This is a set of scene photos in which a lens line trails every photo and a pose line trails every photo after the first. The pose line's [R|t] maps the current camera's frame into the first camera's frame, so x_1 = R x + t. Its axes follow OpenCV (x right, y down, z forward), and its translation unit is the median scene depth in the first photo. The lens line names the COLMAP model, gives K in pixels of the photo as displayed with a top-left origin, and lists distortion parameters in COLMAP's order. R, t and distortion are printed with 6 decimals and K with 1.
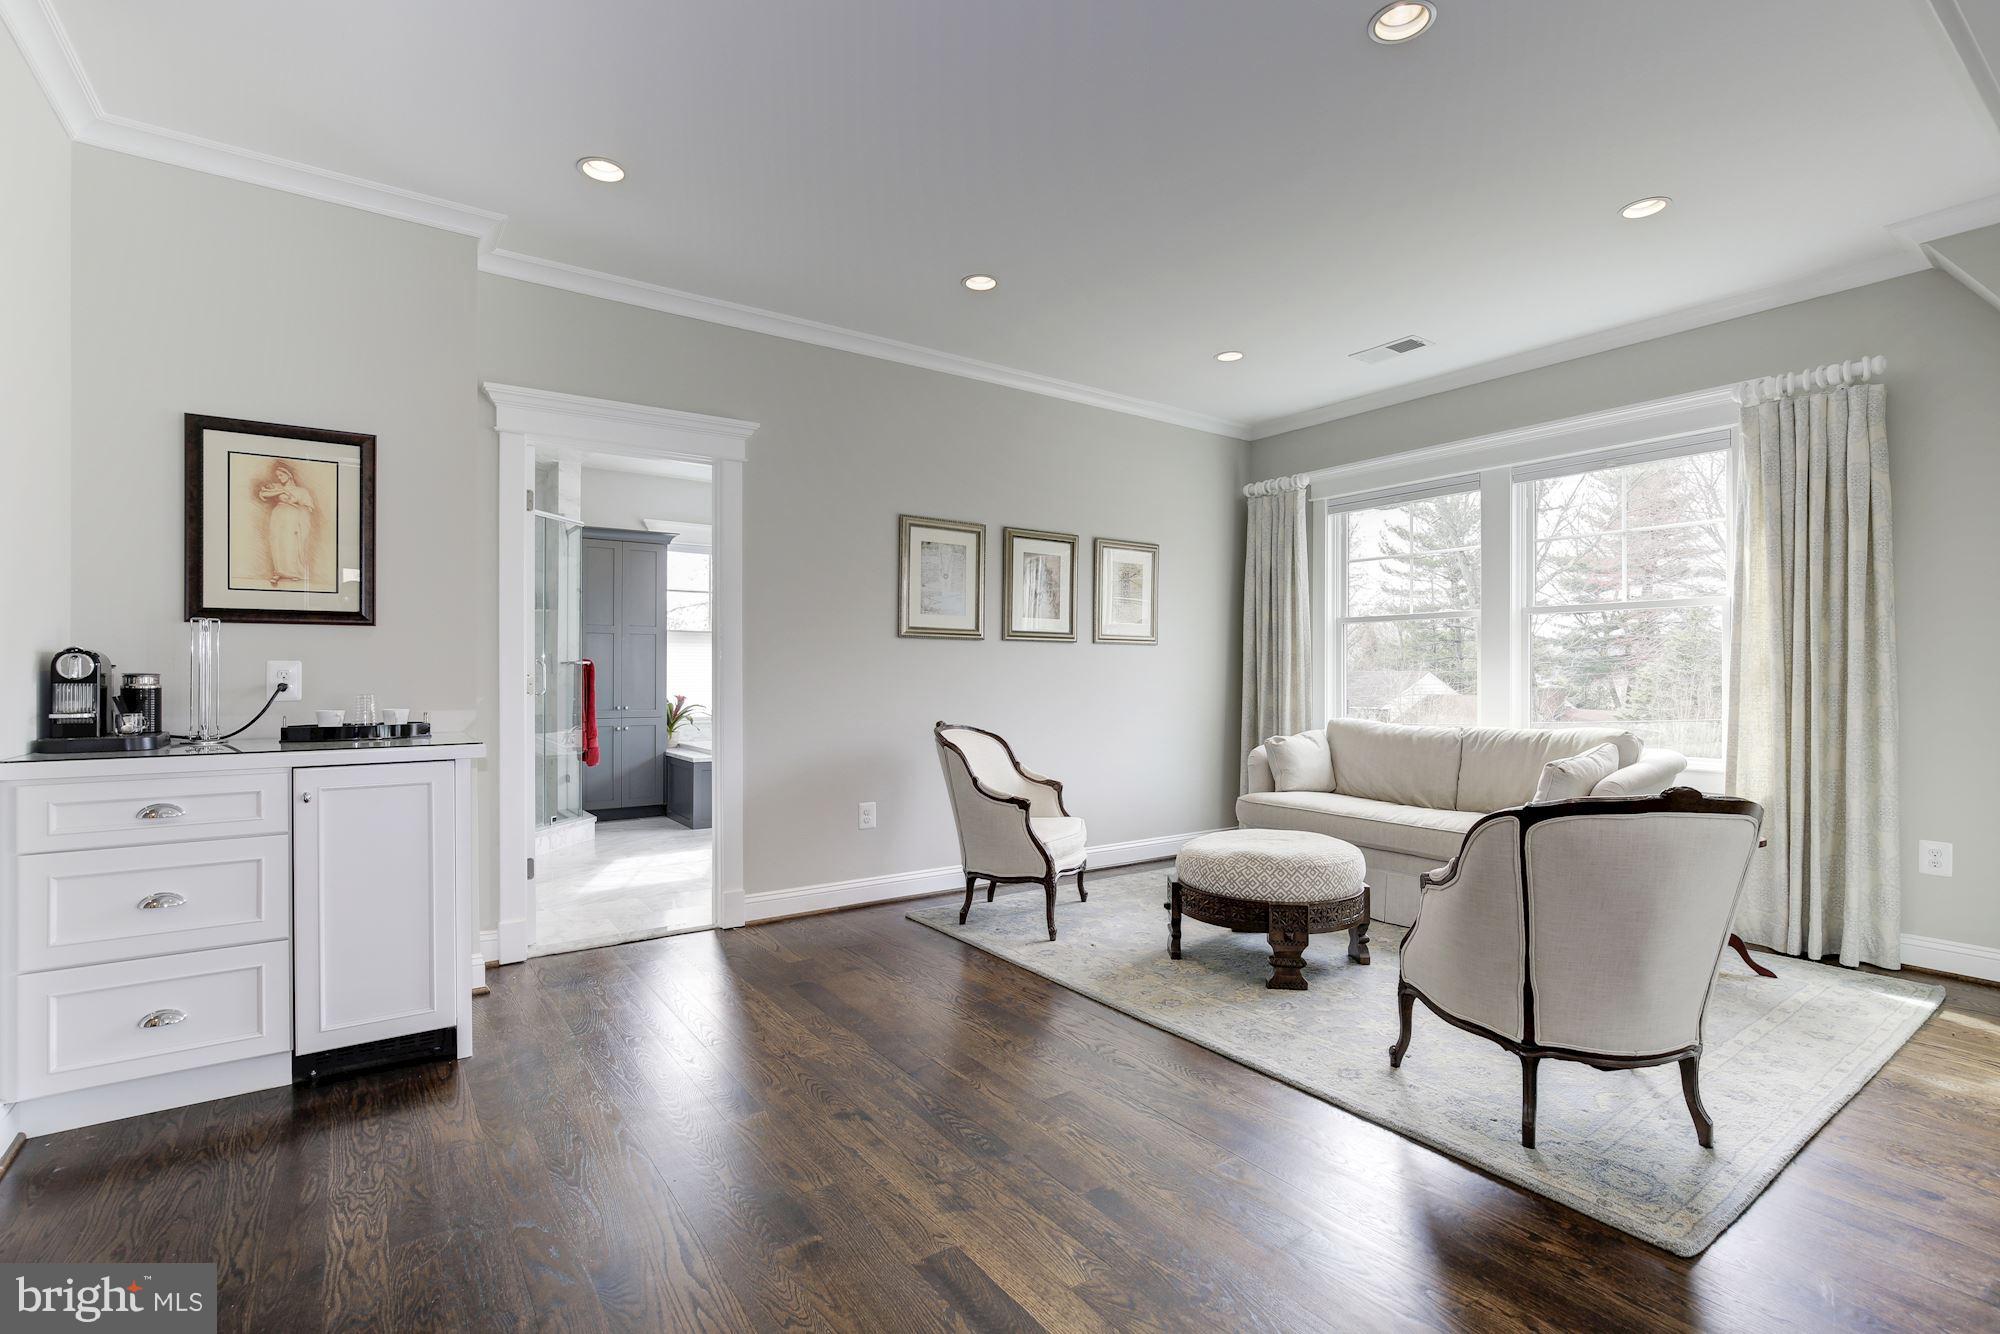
lens RADIAL K [[909.3, 0, 998.1], [0, 909.3, 667.2], [0, 0, 1]] dist [-0.014730, 0.000466]
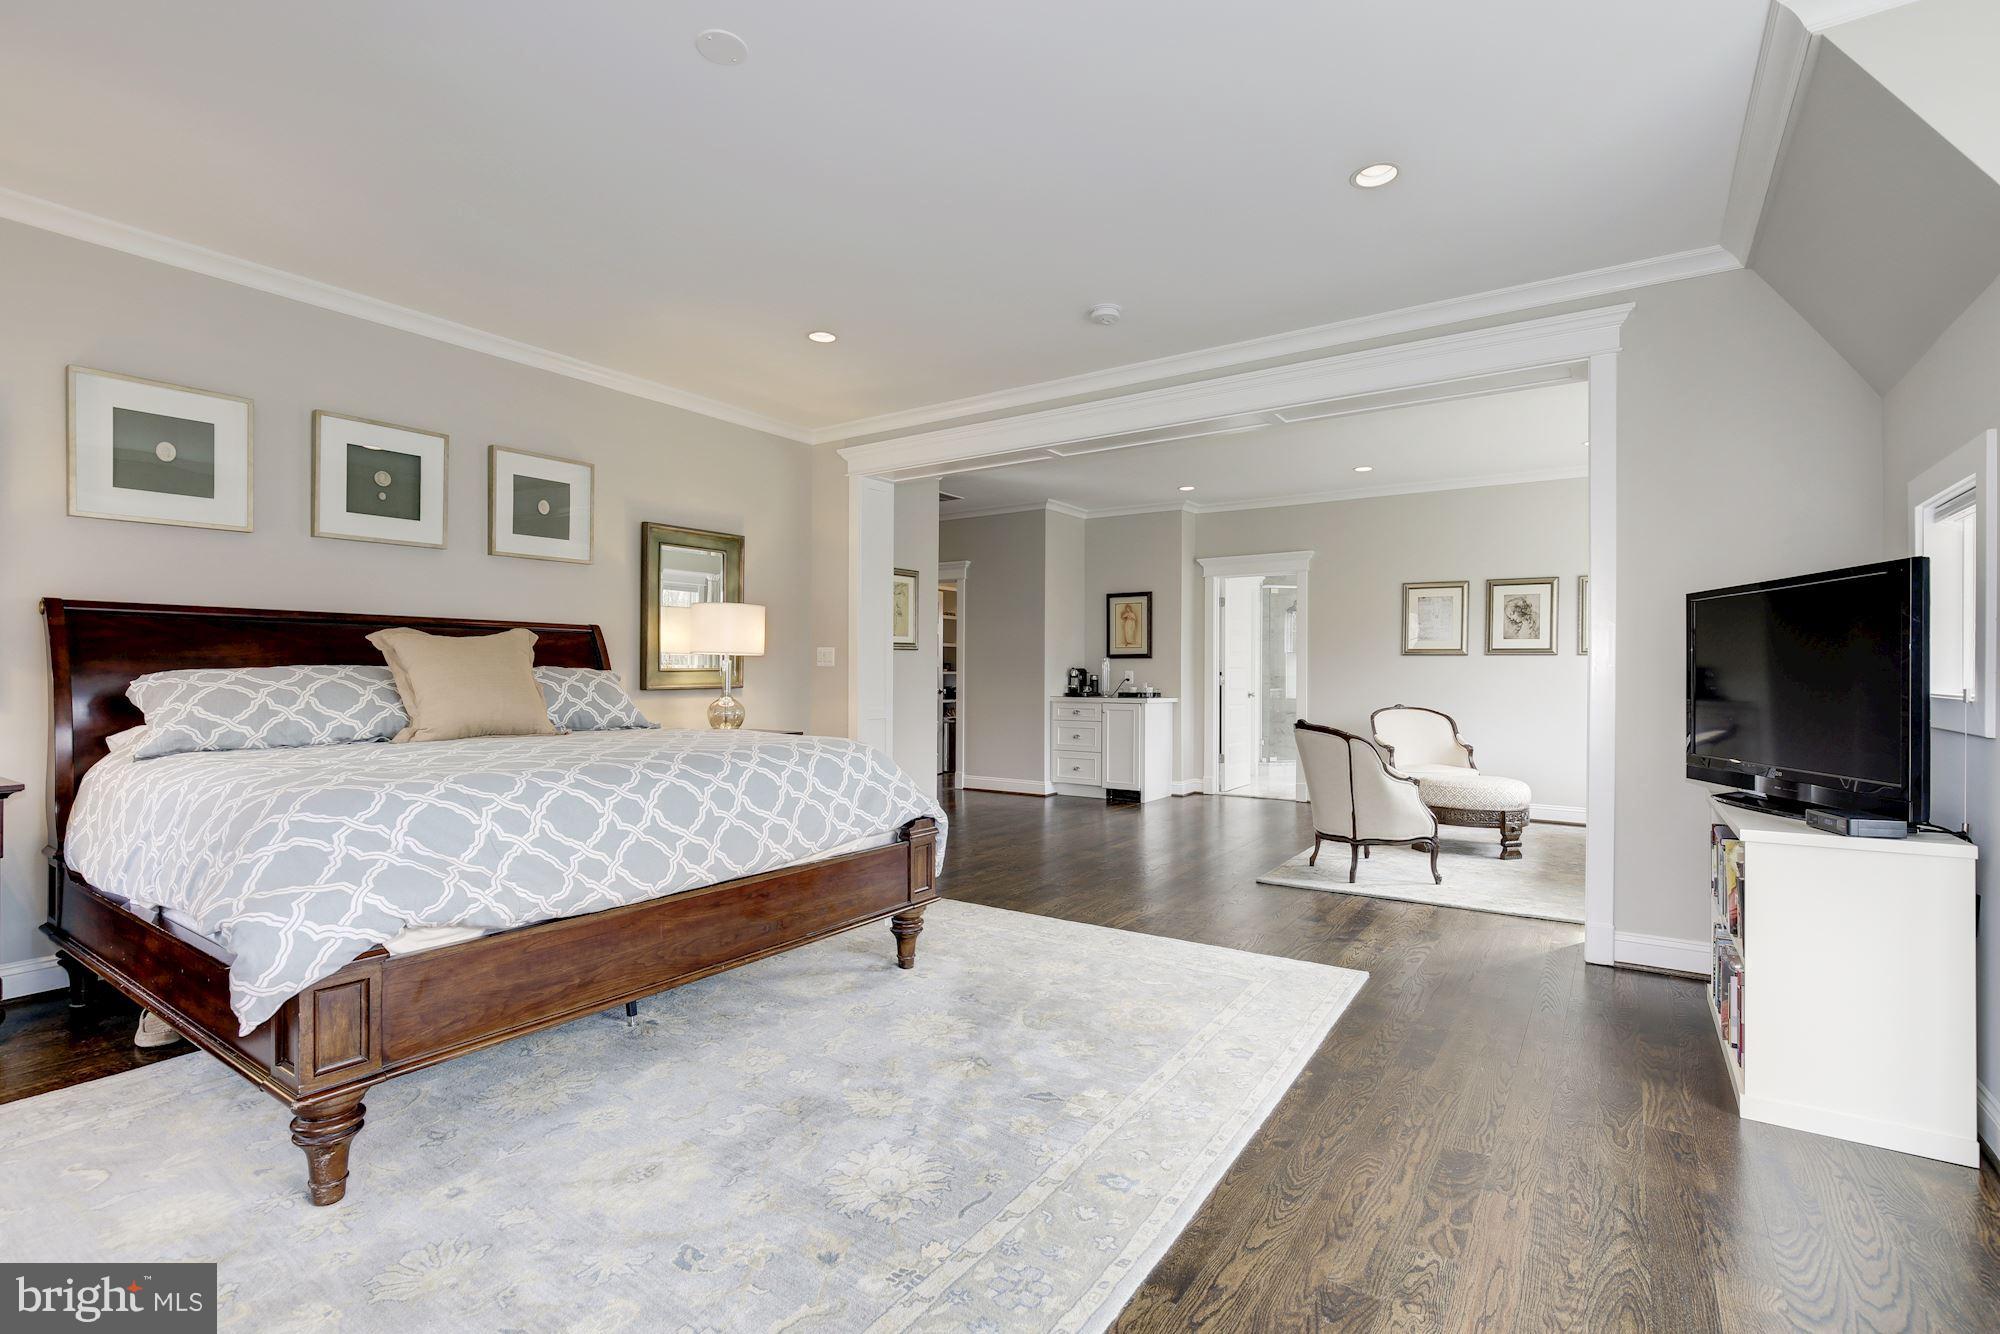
lens RADIAL K [[909.3, 0, 994.3], [0, 909.3, 672.8], [0, 0, 1]] dist [-0.014730, 0.000466]
pose [[0.362013, -0.001601, -0.932172, 1.889901], [-0.000672, 0.999998, -0.001978, 0.005916], [0.932173, 0.001343, 0.362011, -0.526236]]
